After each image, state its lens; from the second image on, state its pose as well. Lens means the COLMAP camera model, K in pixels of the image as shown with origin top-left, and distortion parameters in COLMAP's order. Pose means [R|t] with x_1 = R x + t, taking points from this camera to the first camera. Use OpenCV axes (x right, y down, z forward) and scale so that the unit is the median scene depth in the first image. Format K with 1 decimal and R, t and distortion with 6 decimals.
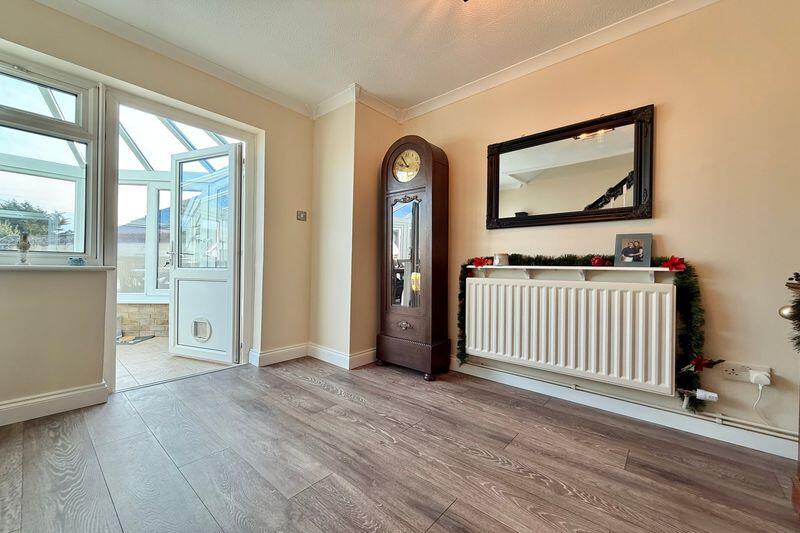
lens RADIAL K [[317.3, 0, 397.3], [0, 317.3, 266.1], [0, 0, 1]] dist [0.000260, -0.000677]
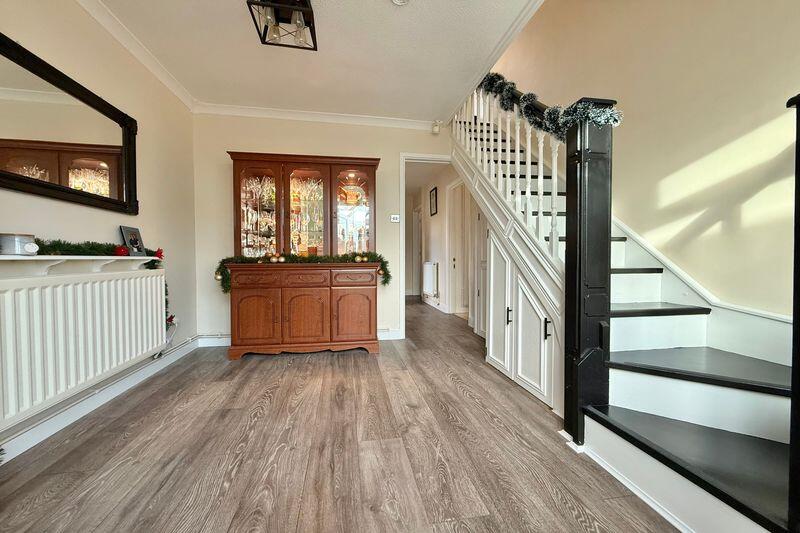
lens RADIAL K [[317.3, 0, 400.1], [0, 317.3, 265.0], [0, 0, 1]] dist [0.000260, -0.000677]
pose [[-0.773035, -0.029227, 0.633690, -0.910160], [-0.012618, 0.999449, 0.030704, -0.015695], [-0.634238, 0.015739, -0.772977, 1.587943]]
